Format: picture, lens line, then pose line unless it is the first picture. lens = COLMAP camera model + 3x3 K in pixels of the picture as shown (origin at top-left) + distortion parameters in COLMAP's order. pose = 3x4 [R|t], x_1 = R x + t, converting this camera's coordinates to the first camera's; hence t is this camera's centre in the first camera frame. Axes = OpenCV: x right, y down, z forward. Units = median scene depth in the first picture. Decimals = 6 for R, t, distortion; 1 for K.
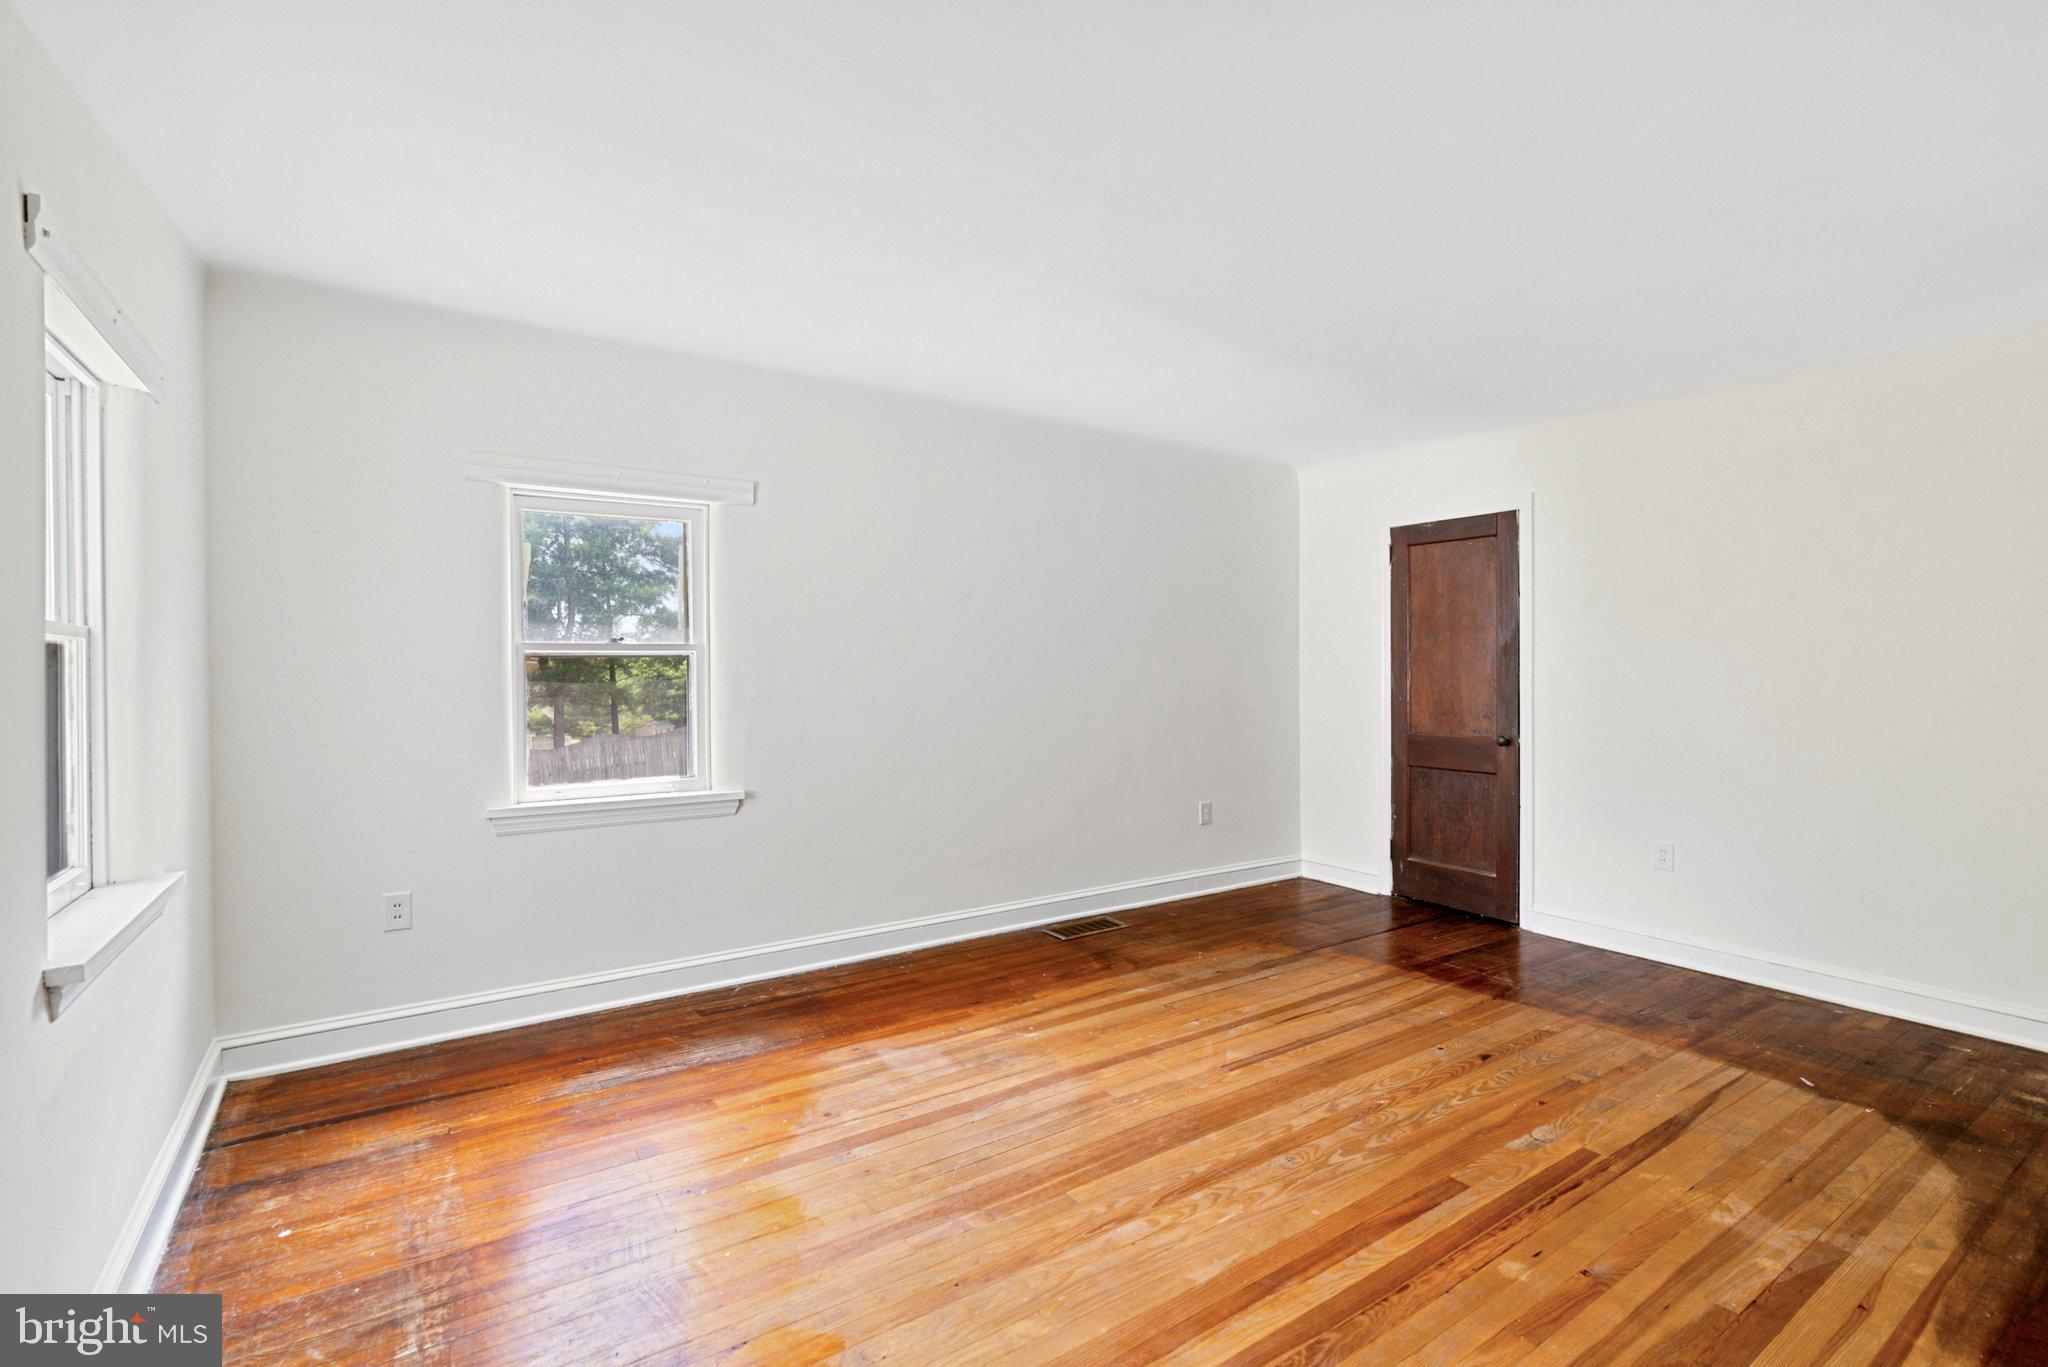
lens RADIAL K [[946.2, 0, 1018.9], [0, 946.2, 671.1], [0, 0, 1]] dist [-0.005667, 0.004191]
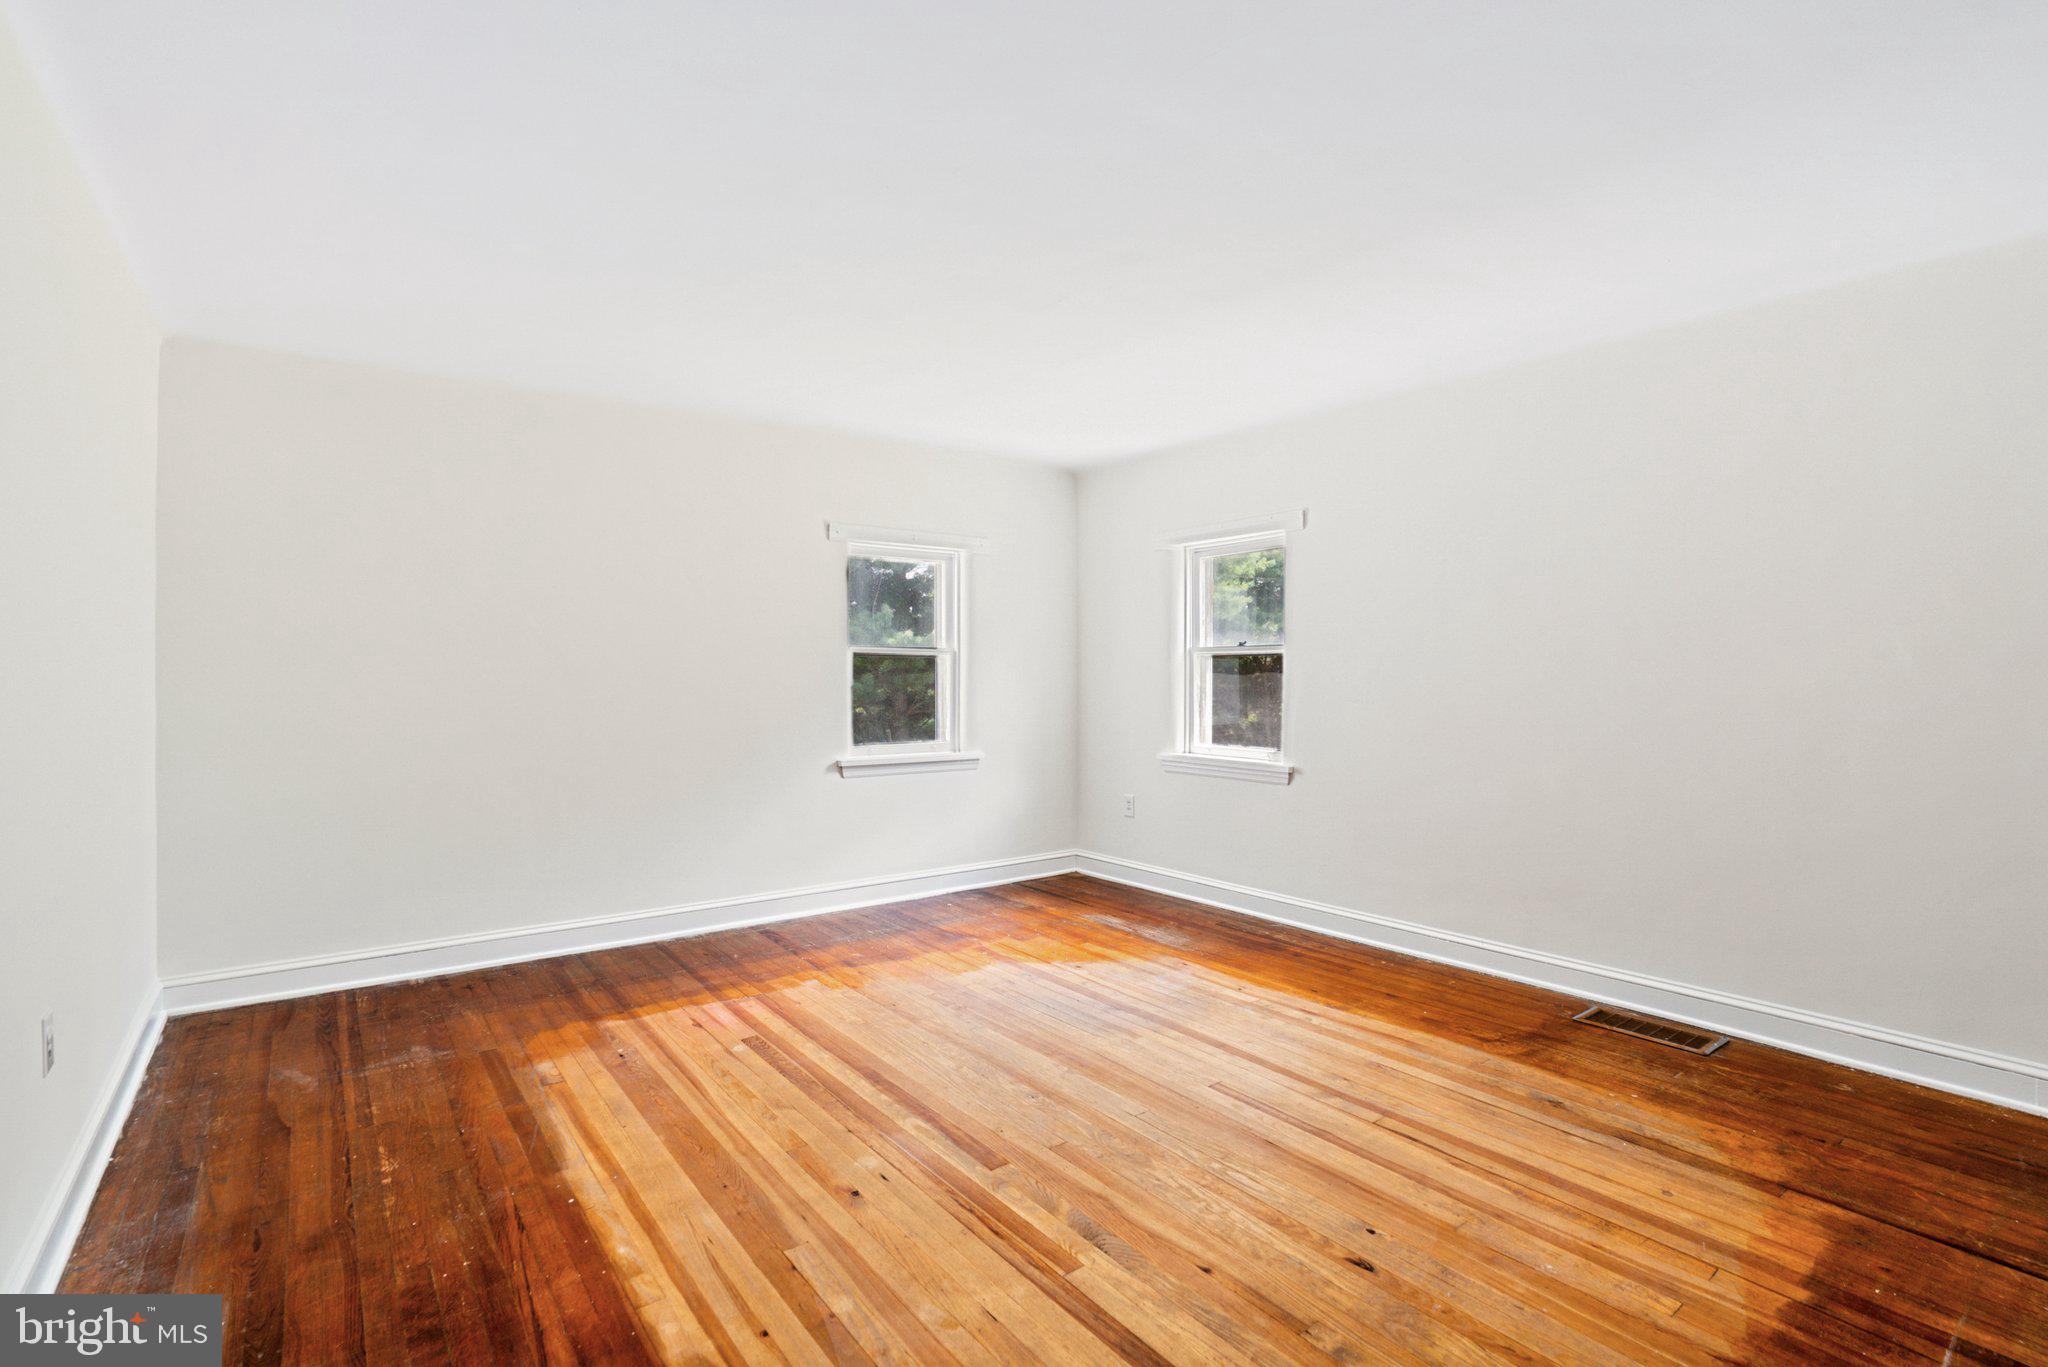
lens RADIAL K [[946.2, 0, 1006.2], [0, 946.2, 678.9], [0, 0, 1]] dist [-0.005667, 0.004191]
pose [[0.041289, 0.009865, -0.999099, 1.040434], [-0.000273, 0.999951, 0.009862, 0.003885], [0.999147, -0.000134, 0.041289, 0.679466]]
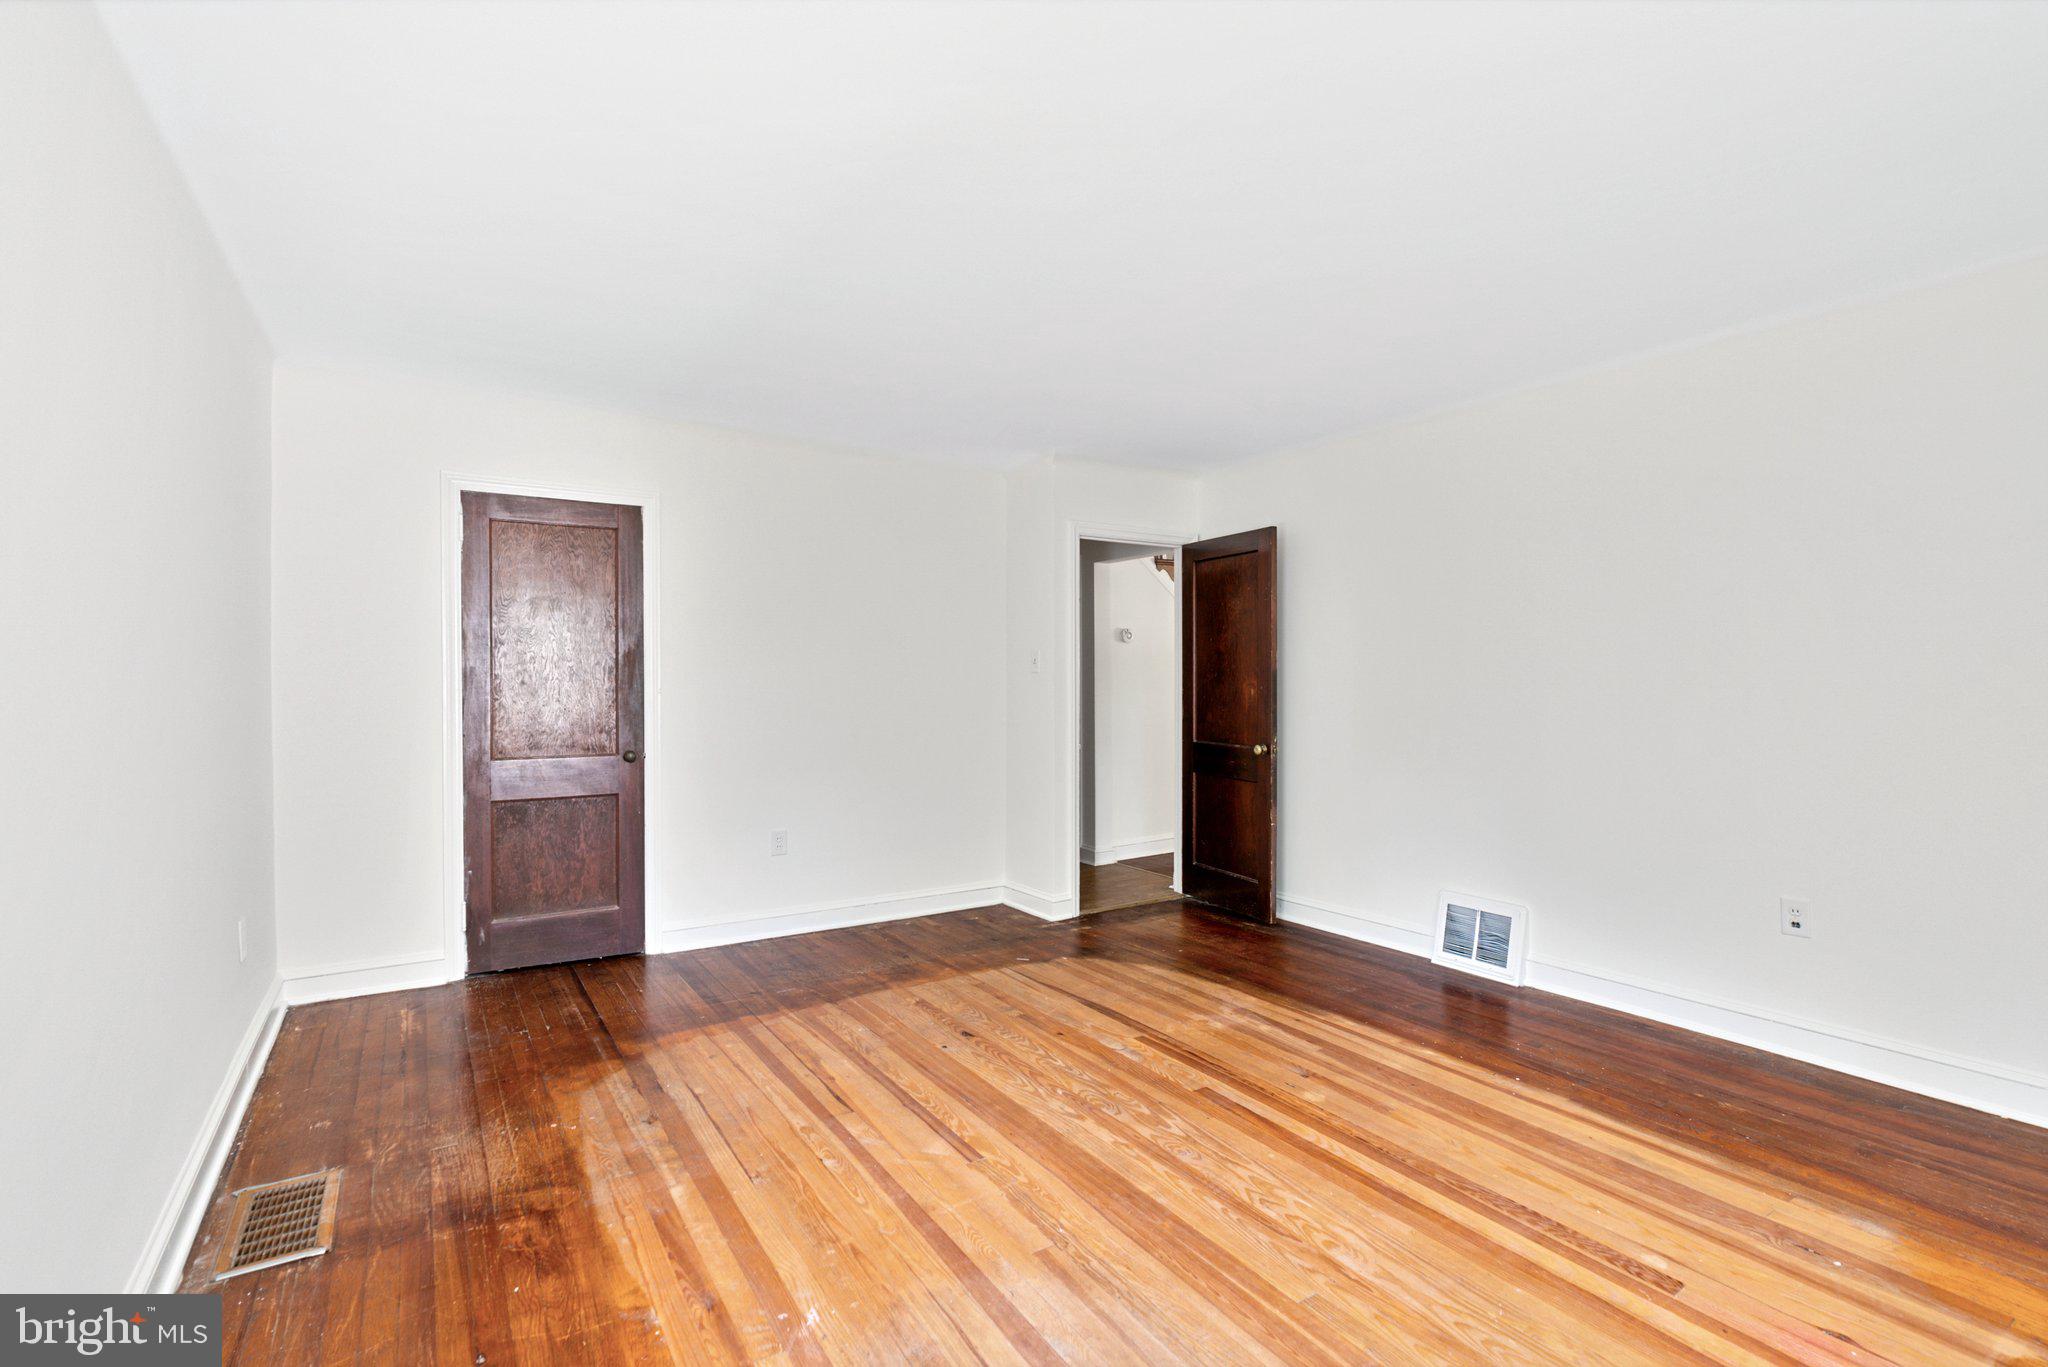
lens RADIAL K [[946.2, 0, 1016.5], [0, 946.2, 672.7], [0, 0, 1]] dist [-0.005667, 0.004191]
pose [[0.013370, 0.007807, 0.999880, -0.550600], [0.002125, 0.999967, -0.007836, 0.002615], [-0.999908, 0.002230, 0.013353, 0.861919]]
